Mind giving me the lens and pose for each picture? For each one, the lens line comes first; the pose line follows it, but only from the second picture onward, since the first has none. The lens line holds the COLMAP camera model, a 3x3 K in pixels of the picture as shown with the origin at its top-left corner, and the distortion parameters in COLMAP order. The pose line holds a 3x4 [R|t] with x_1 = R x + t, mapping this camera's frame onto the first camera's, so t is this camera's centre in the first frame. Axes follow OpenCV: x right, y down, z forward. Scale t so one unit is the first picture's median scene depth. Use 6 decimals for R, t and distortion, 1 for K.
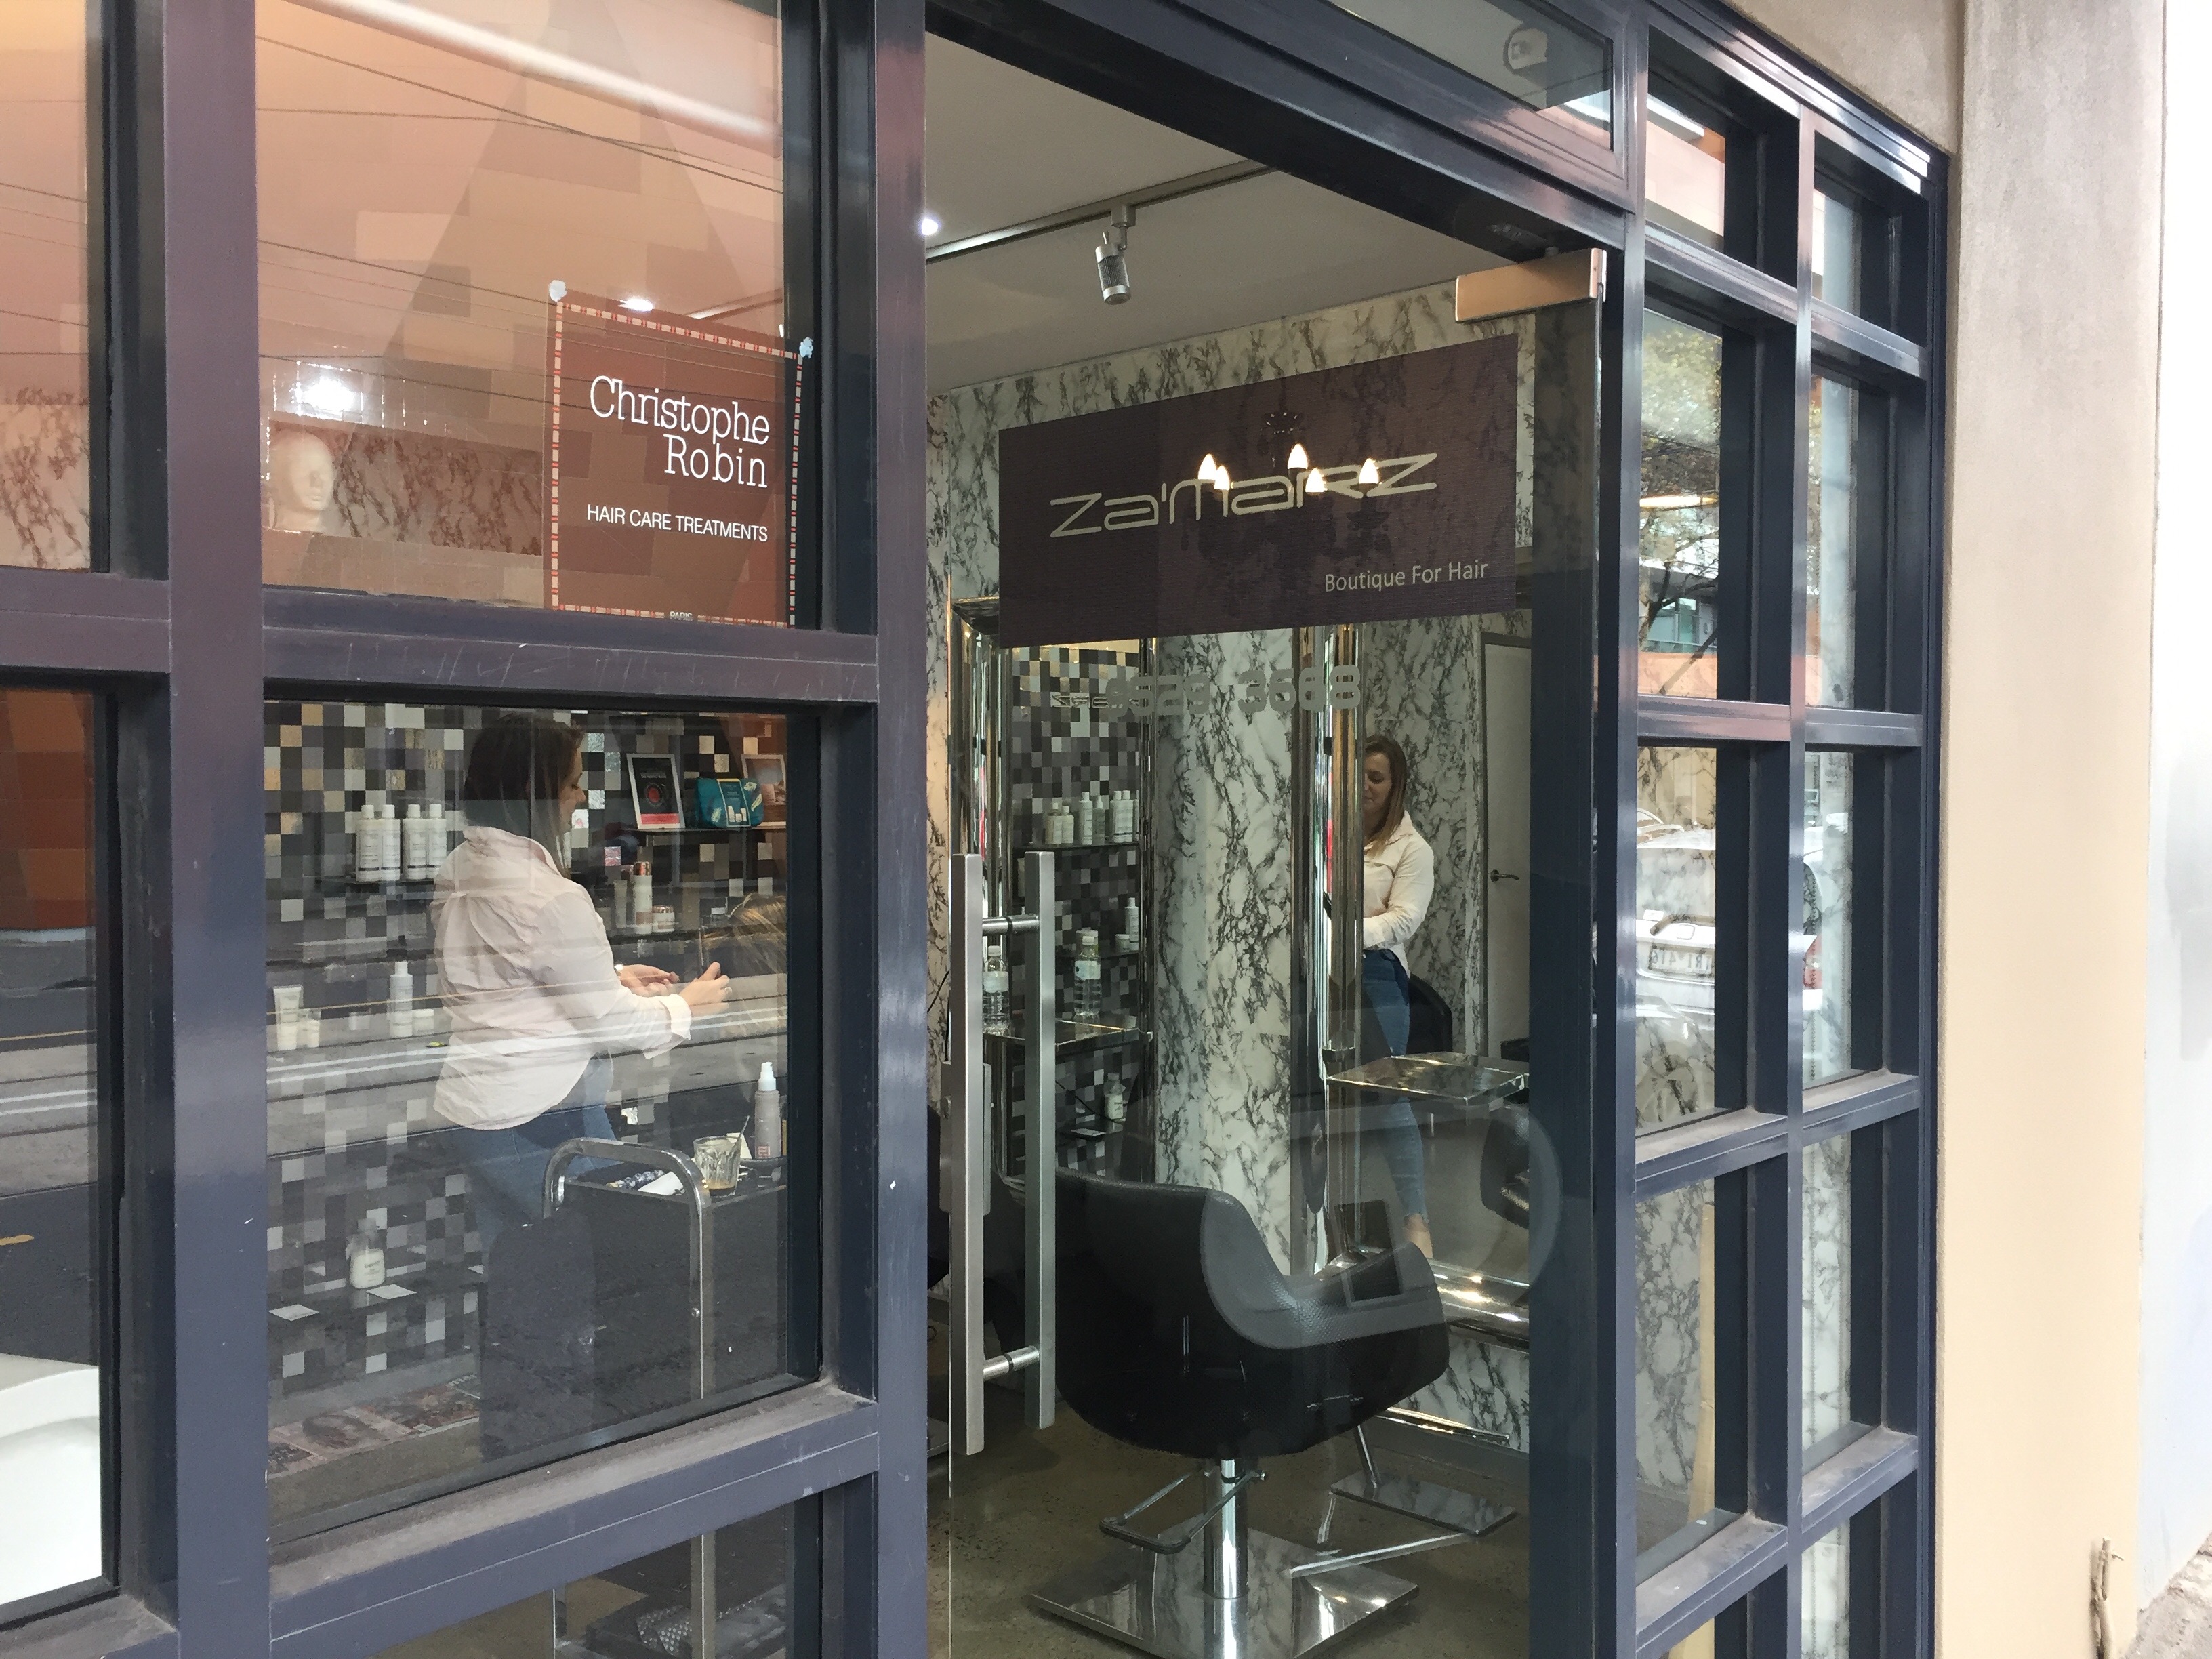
lens RADIAL K [[1919.5, 0, 1111.1], [0, 1919.5, 827.8], [0, 0, 1]] dist [0.063179, -0.051162]
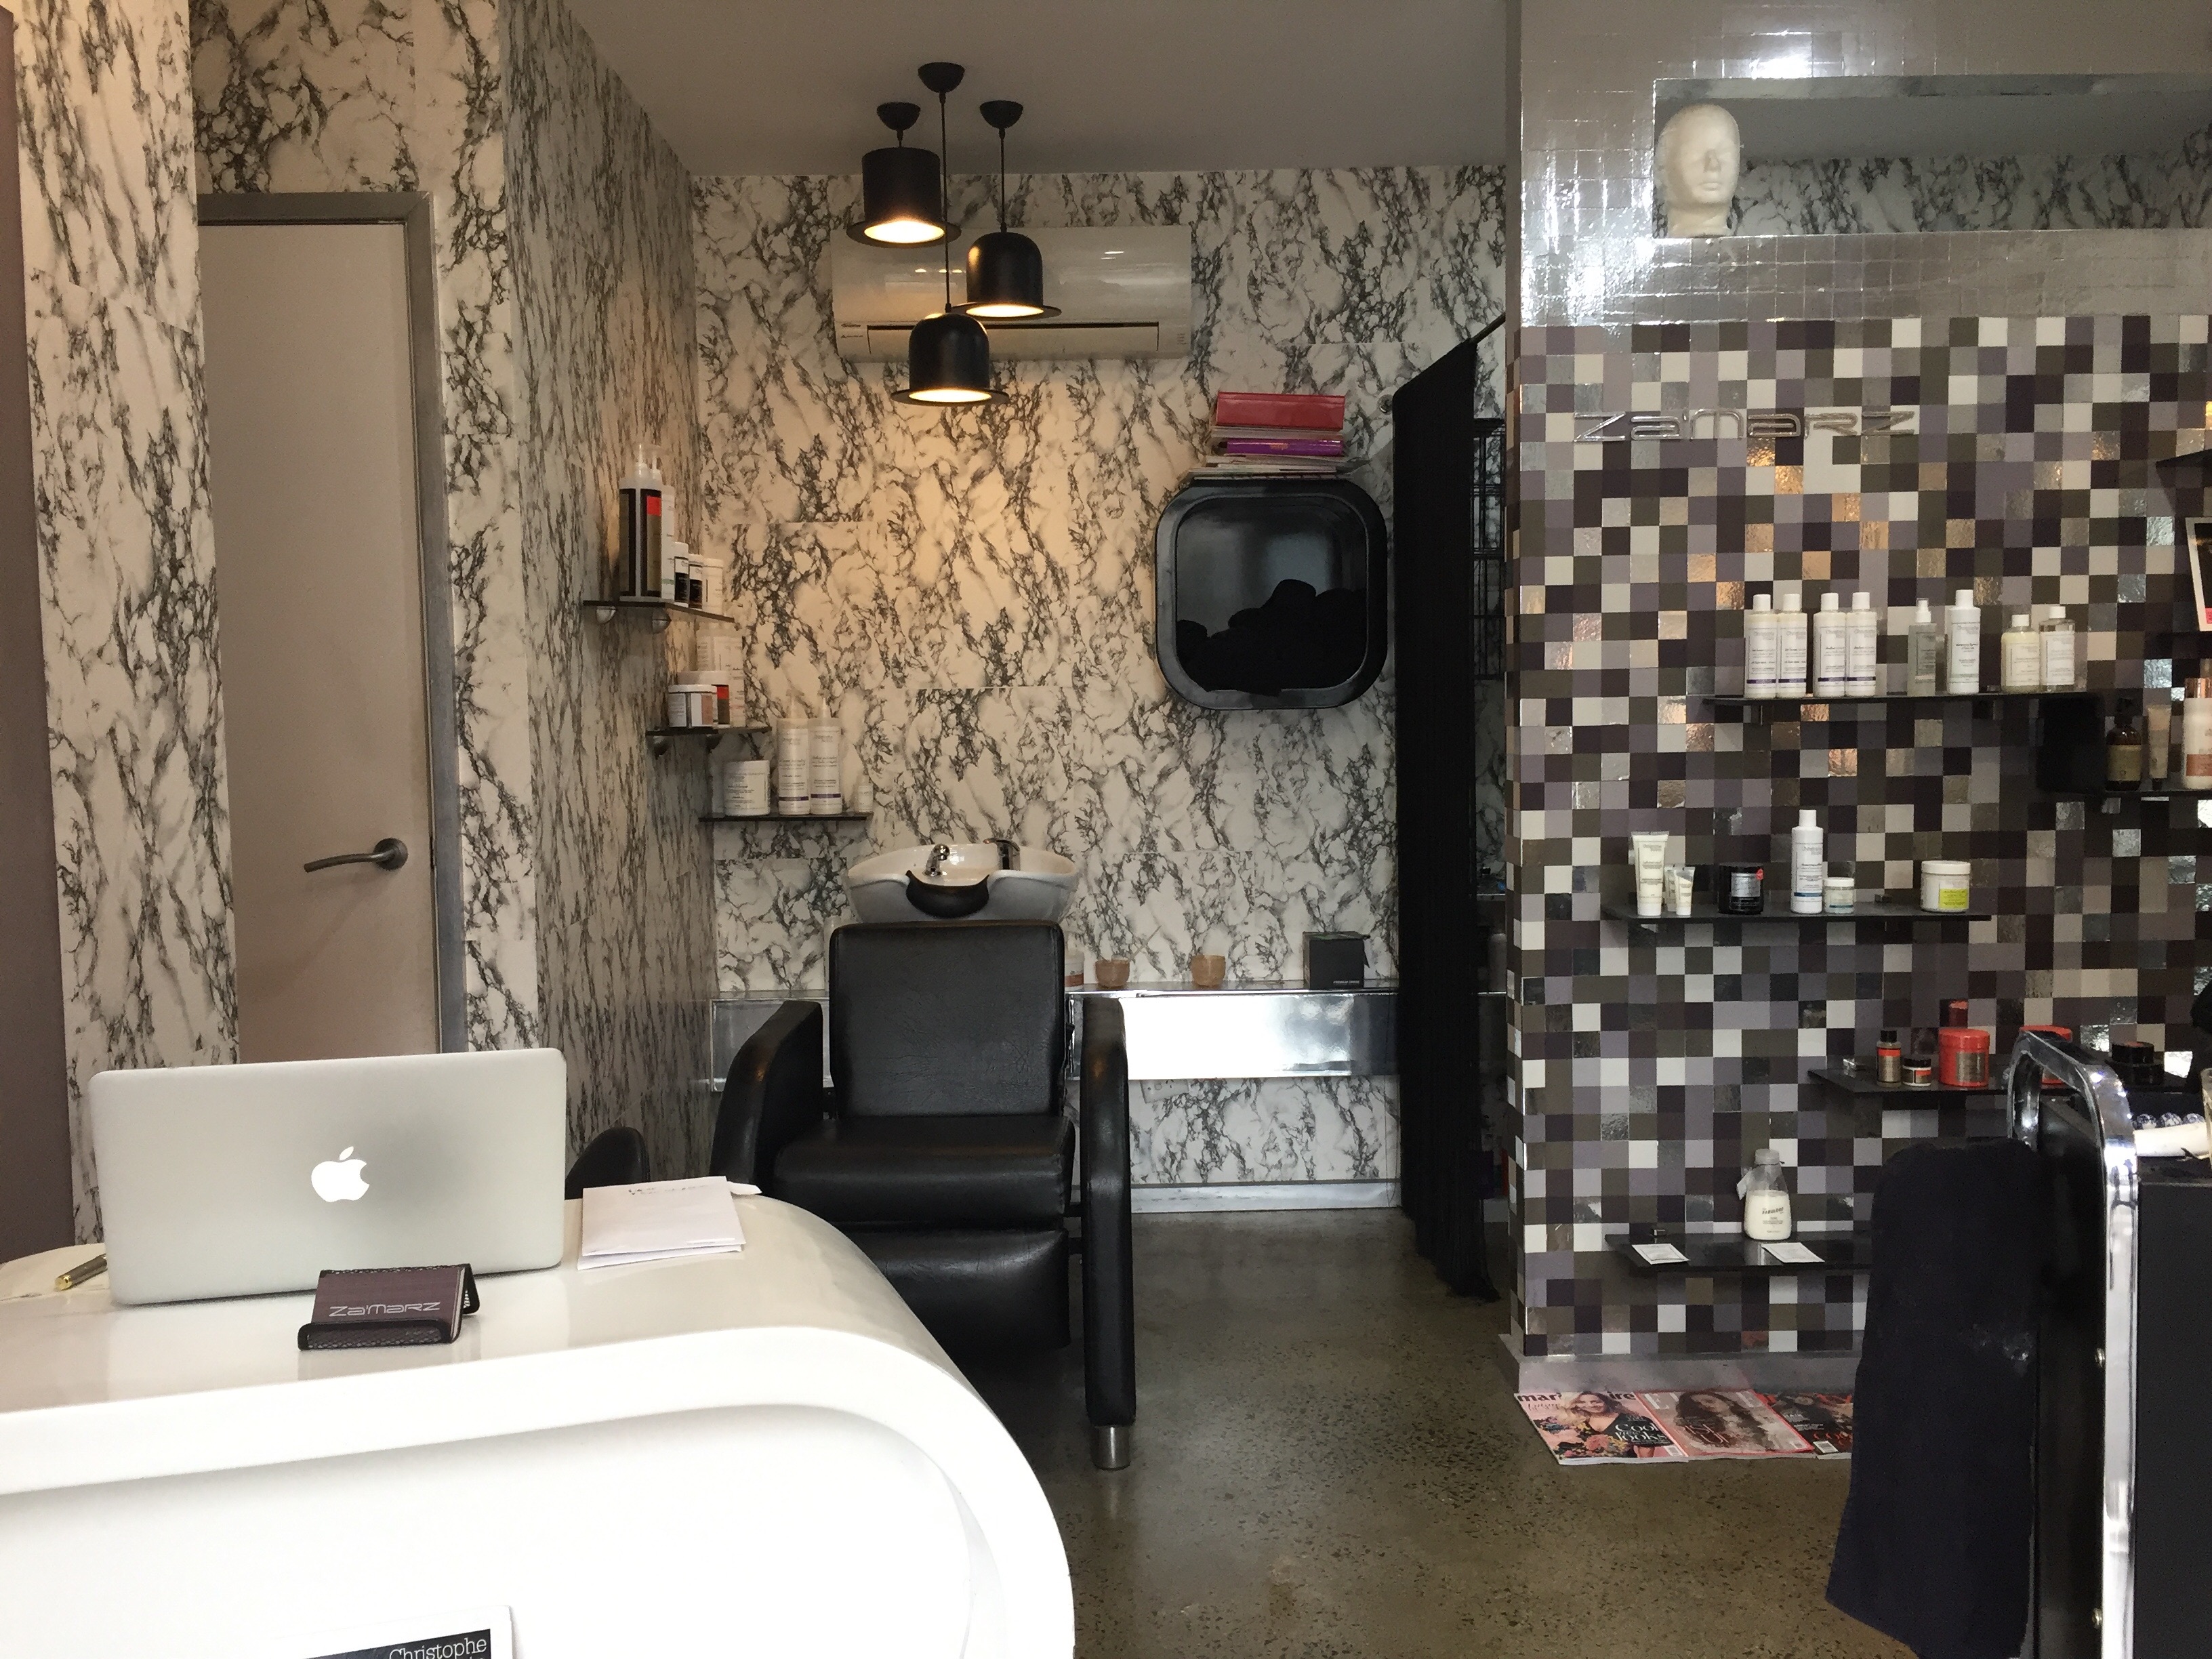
lens RADIAL K [[1919.5, 0, 1087.8], [0, 1919.5, 825.5], [0, 0, 1]] dist [0.063179, -0.051162]
pose [[0.676362, 0.032391, -0.735857, -0.019567], [-0.000800, 0.999064, 0.043242, 0.069864], [0.736569, -0.028659, 0.675755, 0.484630]]
